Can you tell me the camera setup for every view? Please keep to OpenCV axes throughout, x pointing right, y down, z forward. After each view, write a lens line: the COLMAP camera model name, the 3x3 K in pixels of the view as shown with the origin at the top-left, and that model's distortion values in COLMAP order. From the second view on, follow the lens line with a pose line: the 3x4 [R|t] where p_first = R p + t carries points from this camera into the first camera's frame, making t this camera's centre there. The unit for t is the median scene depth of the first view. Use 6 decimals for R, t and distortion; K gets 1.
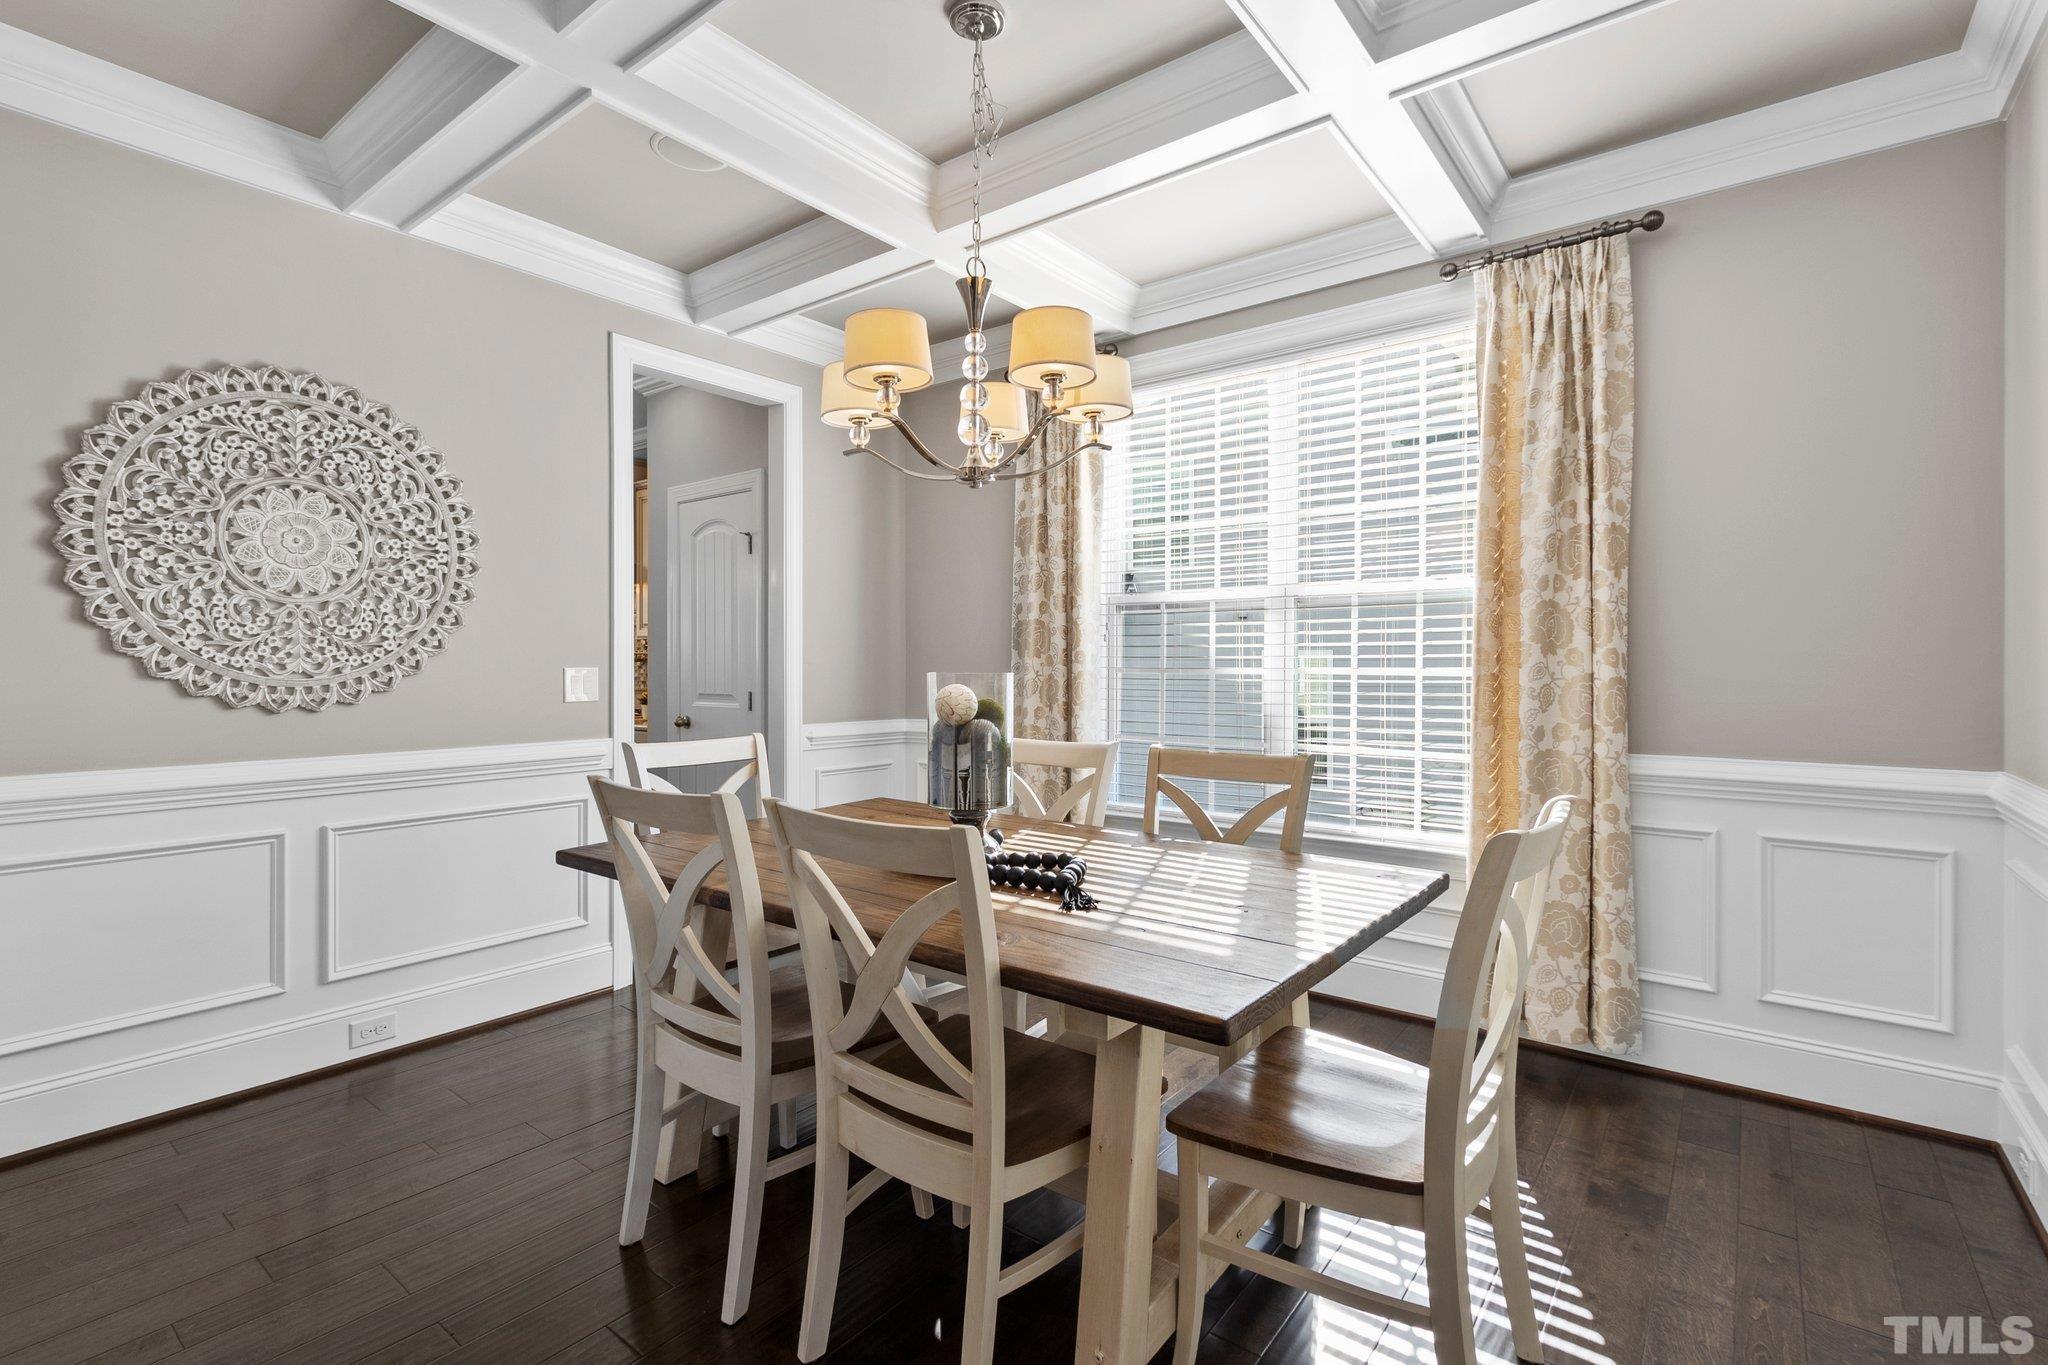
lens RADIAL K [[939.9, 0, 1022.6], [0, 939.9, 671.8], [0, 0, 1]] dist [0.001152, -0.001358]
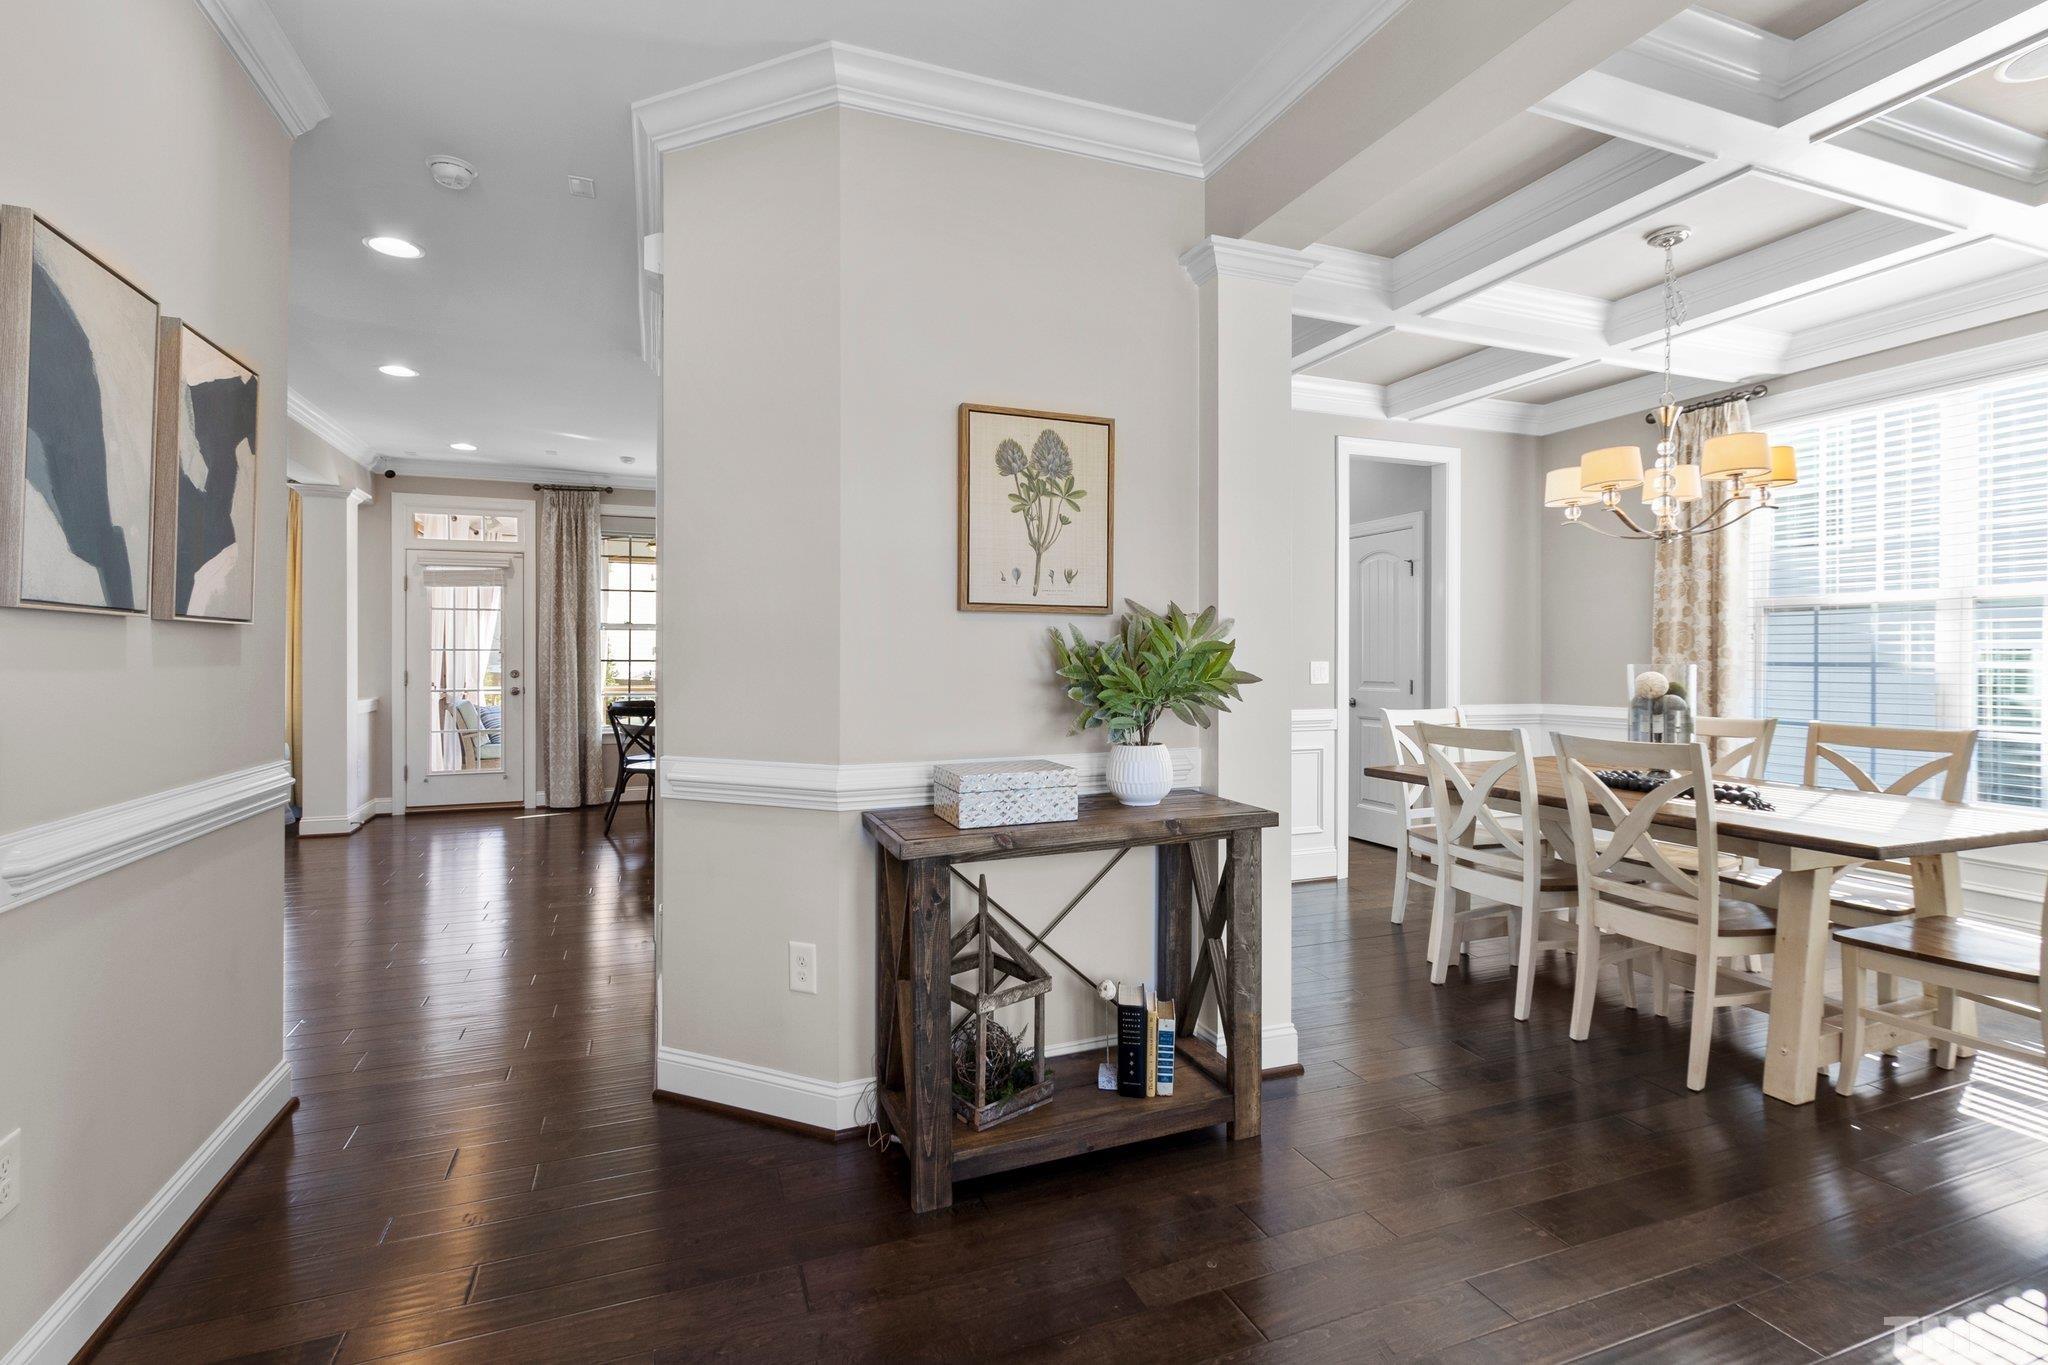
lens RADIAL K [[939.9, 0, 1015.6], [0, 939.9, 664.7], [0, 0, 1]] dist [0.001152, -0.001358]
pose [[0.855198, 0.002390, -0.518296, -0.097109], [-0.003470, 0.999993, -0.001115, 0.003563], [0.518290, 0.002752, 0.855201, -0.510297]]
